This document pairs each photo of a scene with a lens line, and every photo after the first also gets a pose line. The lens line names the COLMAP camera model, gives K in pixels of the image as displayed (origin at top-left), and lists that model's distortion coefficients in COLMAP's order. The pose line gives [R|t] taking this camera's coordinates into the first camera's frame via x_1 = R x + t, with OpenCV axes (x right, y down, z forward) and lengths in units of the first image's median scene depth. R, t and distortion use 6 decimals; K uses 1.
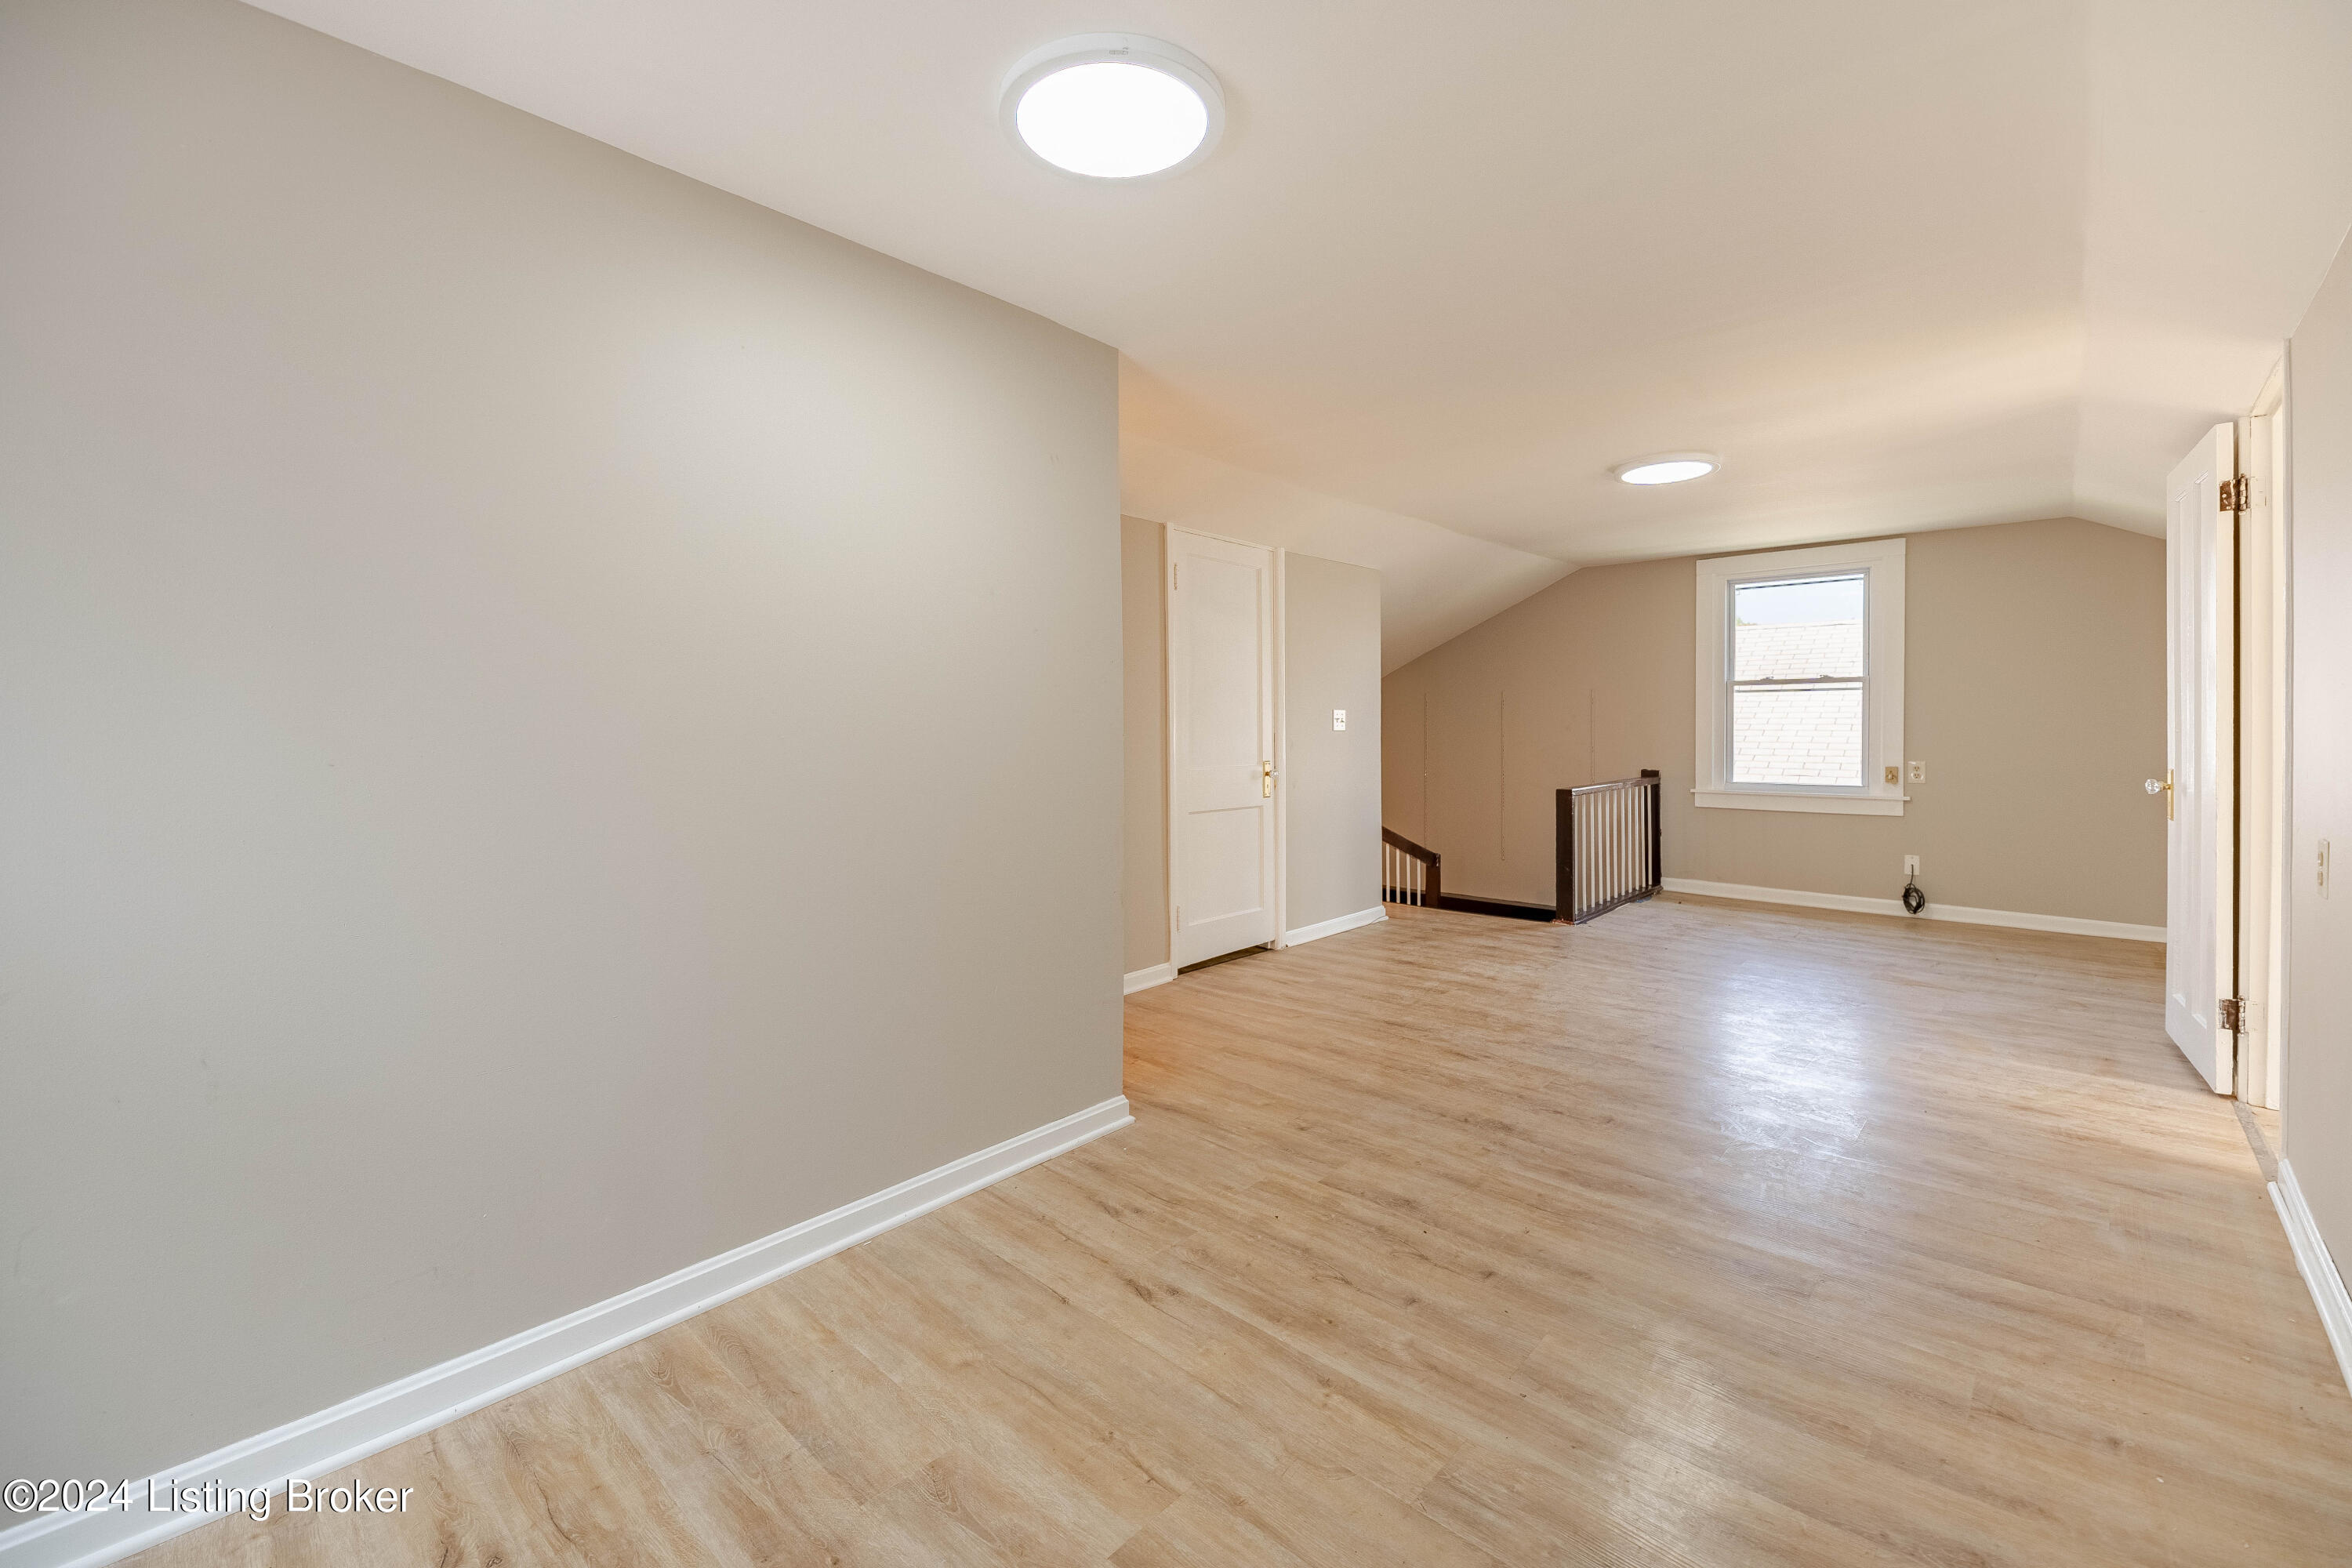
lens RADIAL K [[975.9, 0, 1179.3], [0, 975.9, 734.5], [0, 0, 1]] dist [0.000501, 0.000141]
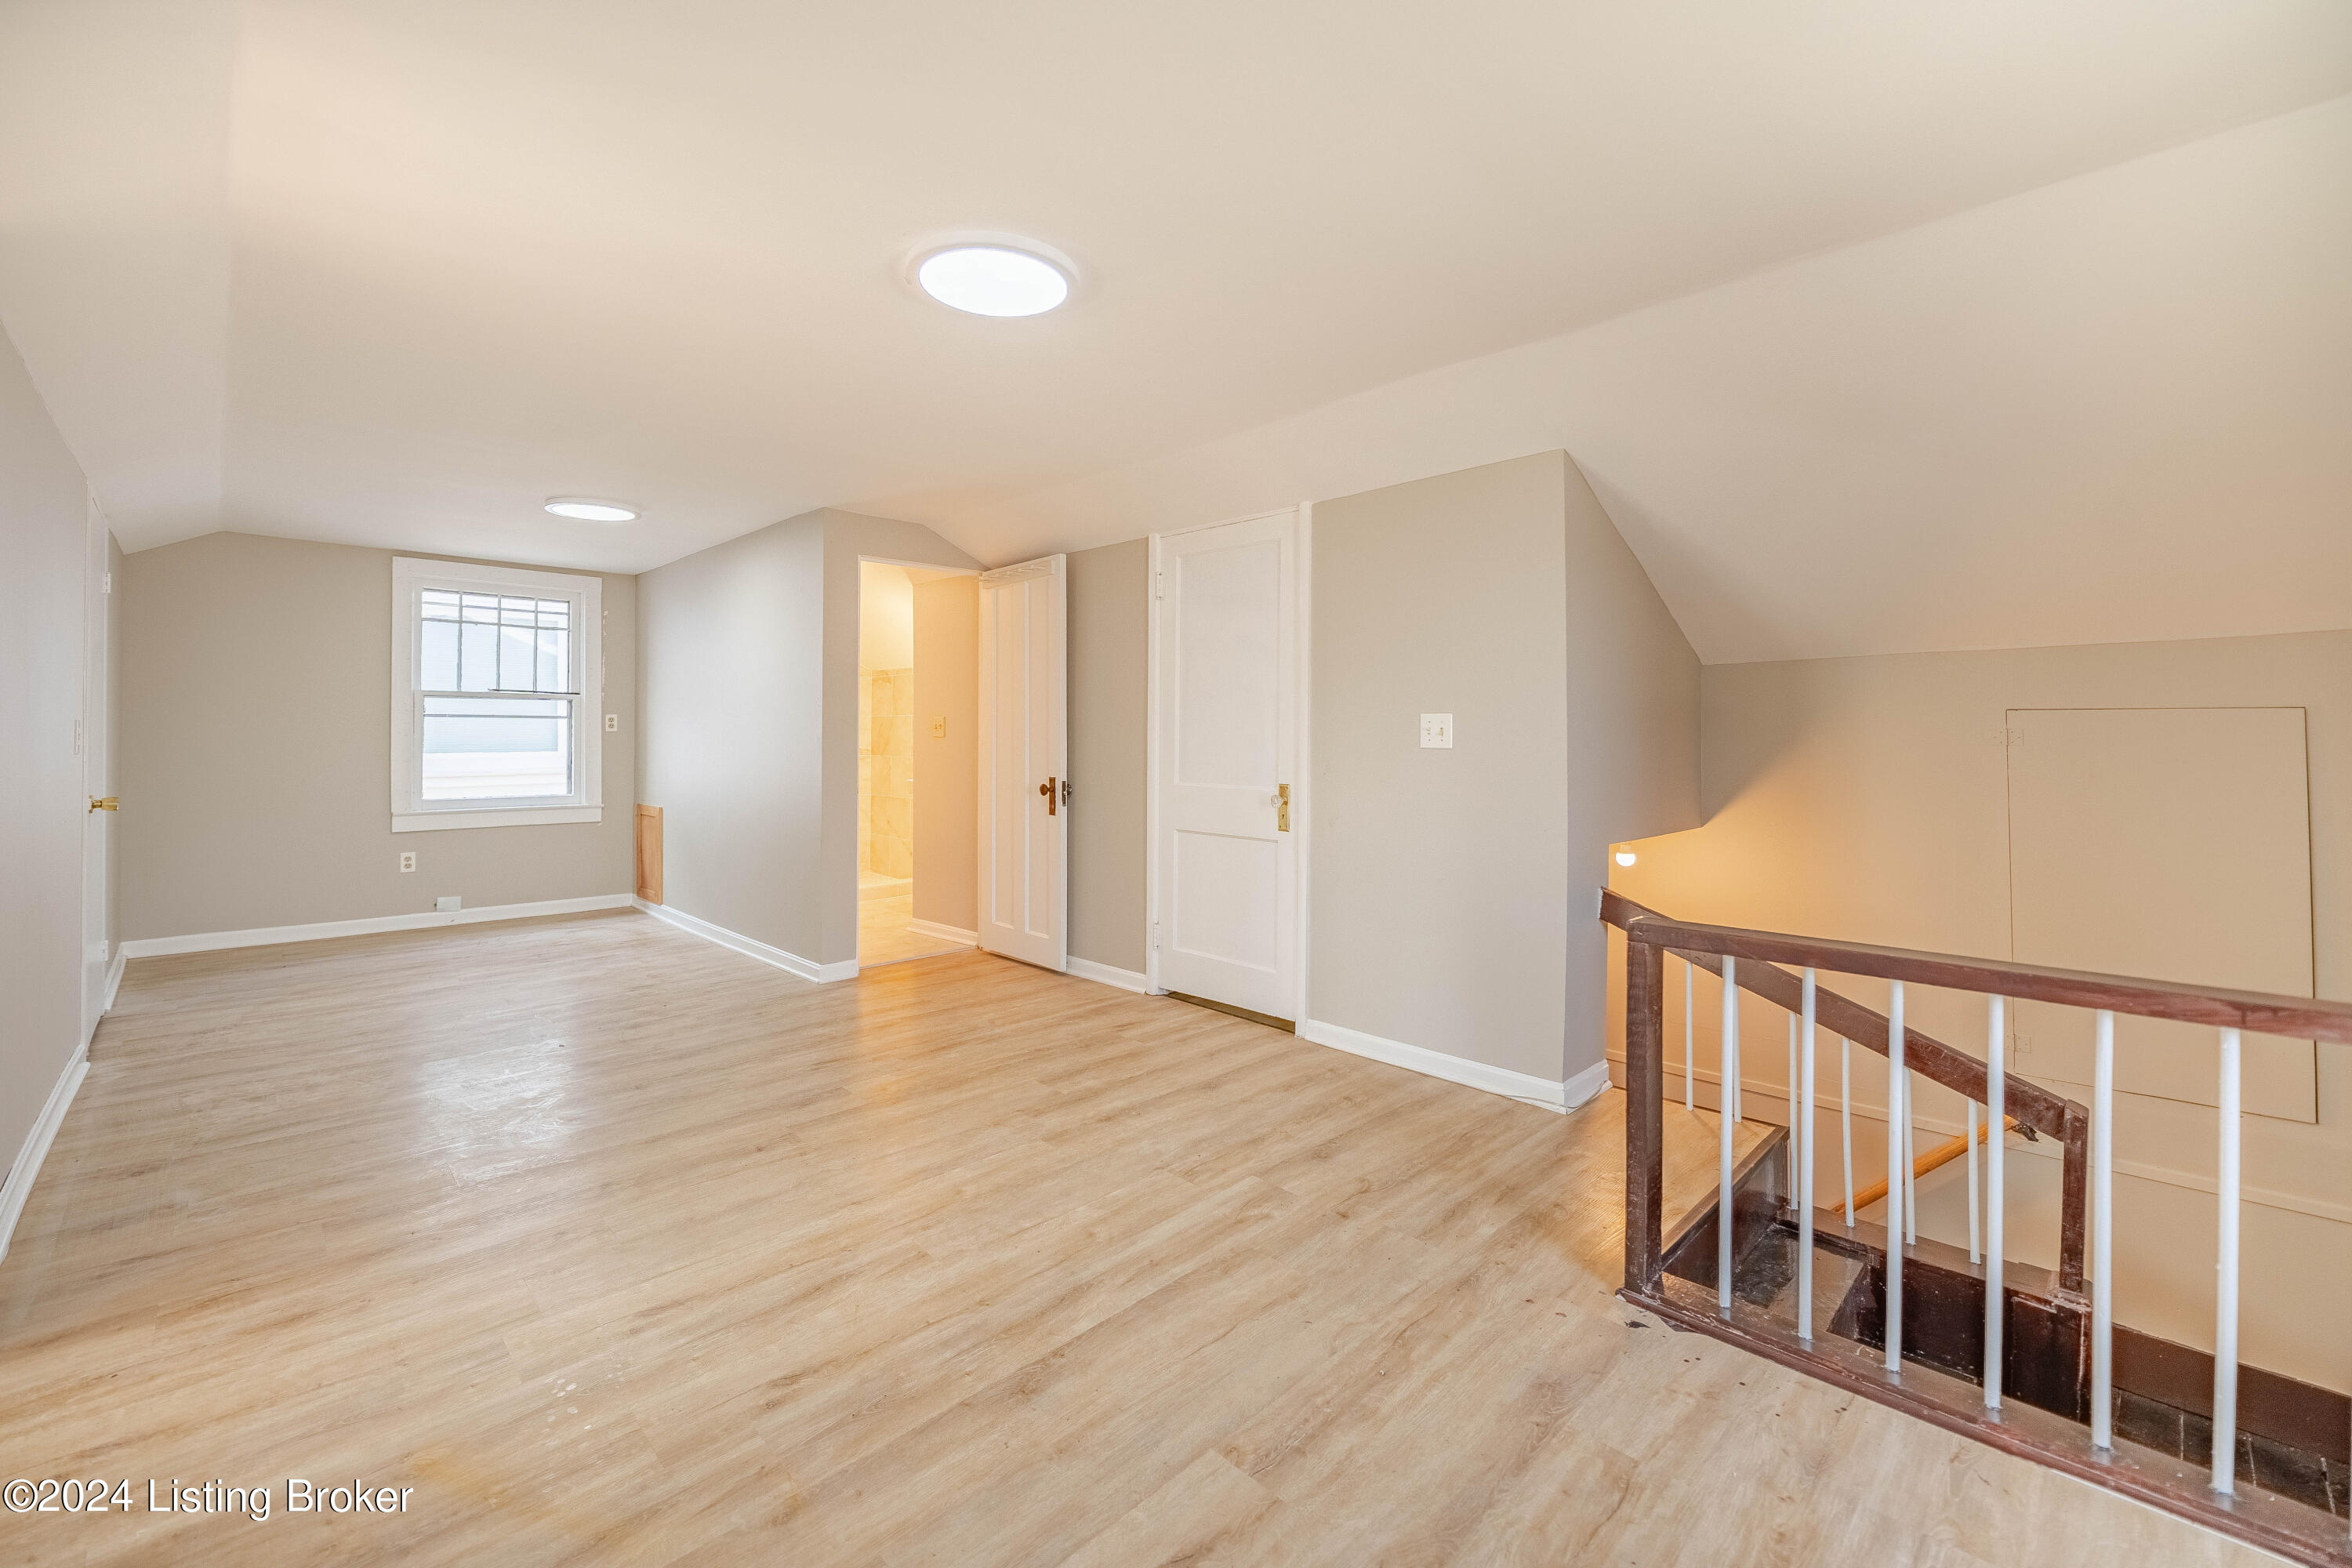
lens RADIAL K [[975.9, 0, 1179.3], [0, 975.9, 734.5], [0, 0, 1]] dist [0.000501, 0.000141]
pose [[-0.050336, 0.009120, -0.998691, 1.412912], [-0.005984, 0.999938, 0.009433, -0.030946], [0.998714, 0.006451, -0.050279, 1.538977]]
